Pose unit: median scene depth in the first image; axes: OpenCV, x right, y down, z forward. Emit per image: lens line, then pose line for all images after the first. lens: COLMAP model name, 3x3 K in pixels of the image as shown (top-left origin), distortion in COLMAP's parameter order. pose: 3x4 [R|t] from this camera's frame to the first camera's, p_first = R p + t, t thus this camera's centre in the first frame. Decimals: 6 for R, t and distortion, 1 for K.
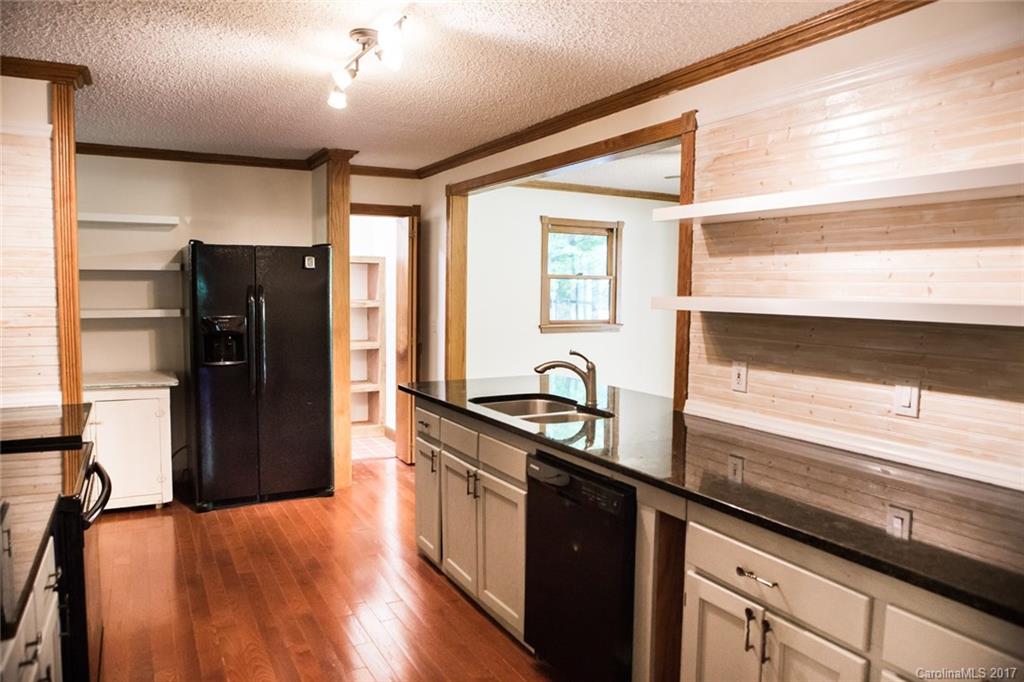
lens RADIAL K [[707.7, 0, 511.1], [0, 707.7, 342.3], [0, 0, 1]] dist [-0.090533, 0.056672]
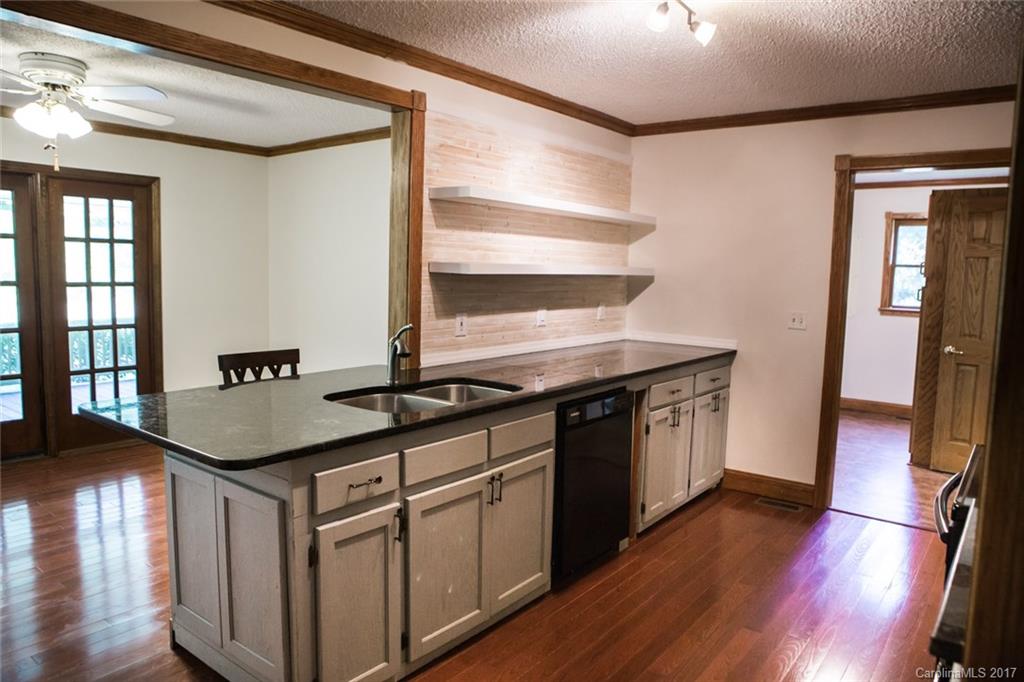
lens RADIAL K [[707.7, 0, 511.9], [0, 707.7, 337.1], [0, 0, 1]] dist [-0.090533, 0.056672]
pose [[-0.399950, -0.104531, 0.910557, -0.870337], [0.049880, 0.989520, 0.135505, -0.096913], [-0.915179, 0.099614, -0.390544, 1.390526]]
